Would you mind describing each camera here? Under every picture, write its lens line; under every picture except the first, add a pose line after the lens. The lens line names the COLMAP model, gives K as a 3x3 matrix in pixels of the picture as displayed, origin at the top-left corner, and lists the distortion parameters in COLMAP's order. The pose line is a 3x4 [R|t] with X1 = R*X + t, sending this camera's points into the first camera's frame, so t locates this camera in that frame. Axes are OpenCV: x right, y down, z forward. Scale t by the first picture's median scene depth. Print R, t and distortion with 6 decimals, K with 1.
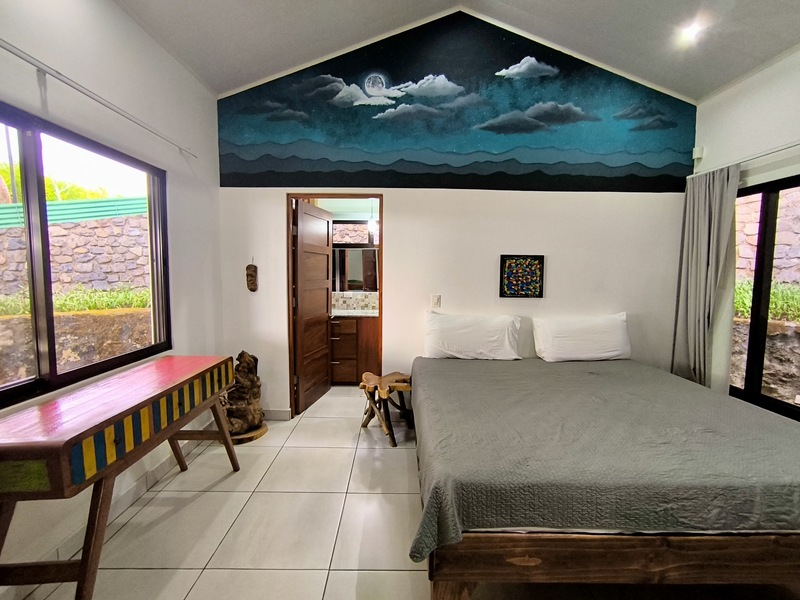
lens RADIAL K [[363.2, 0, 398.1], [0, 363.2, 295.9], [0, 0, 1]] dist [-0.024315, 0.009937]
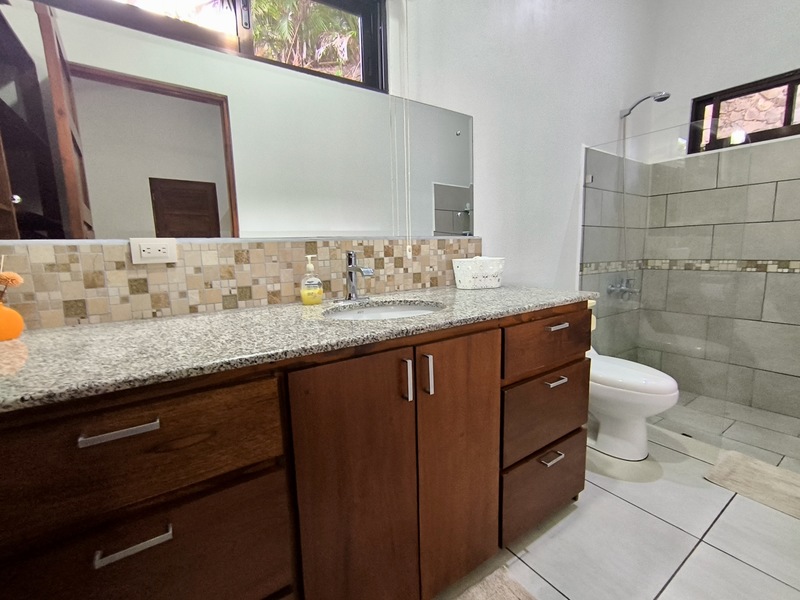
lens RADIAL K [[363.2, 0, 402.4], [0, 363.2, 301.0], [0, 0, 1]] dist [-0.024315, 0.009937]
pose [[0.826321, -0.110534, 0.552246, -0.136494], [0.067853, 0.992948, 0.097215, 0.015552], [-0.559097, -0.042859, 0.827994, 0.733423]]
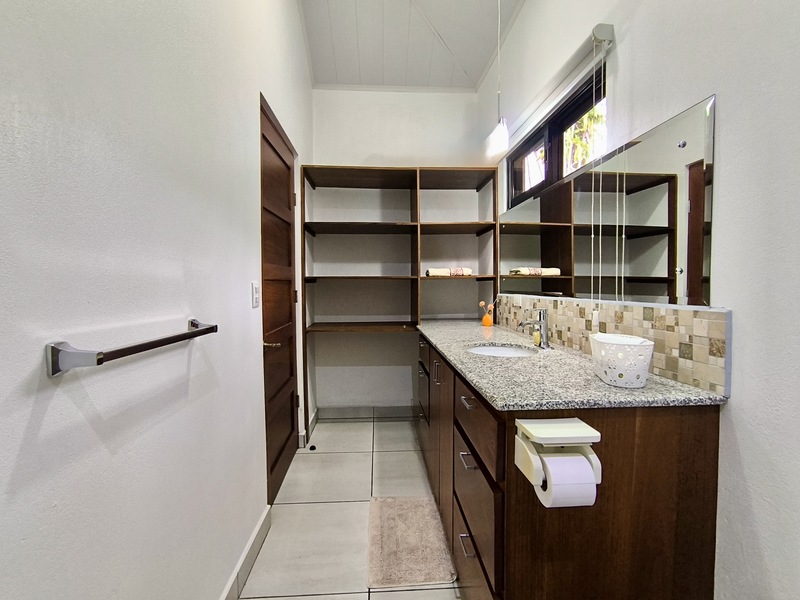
lens RADIAL K [[363.2, 0, 399.9], [0, 363.2, 298.4], [0, 0, 1]] dist [-0.024315, 0.009937]
pose [[0.061261, 0.028675, -0.997710, 0.322420], [-0.062762, 0.997720, 0.024821, -0.007973], [0.996147, 0.061097, 0.062921, 0.813616]]
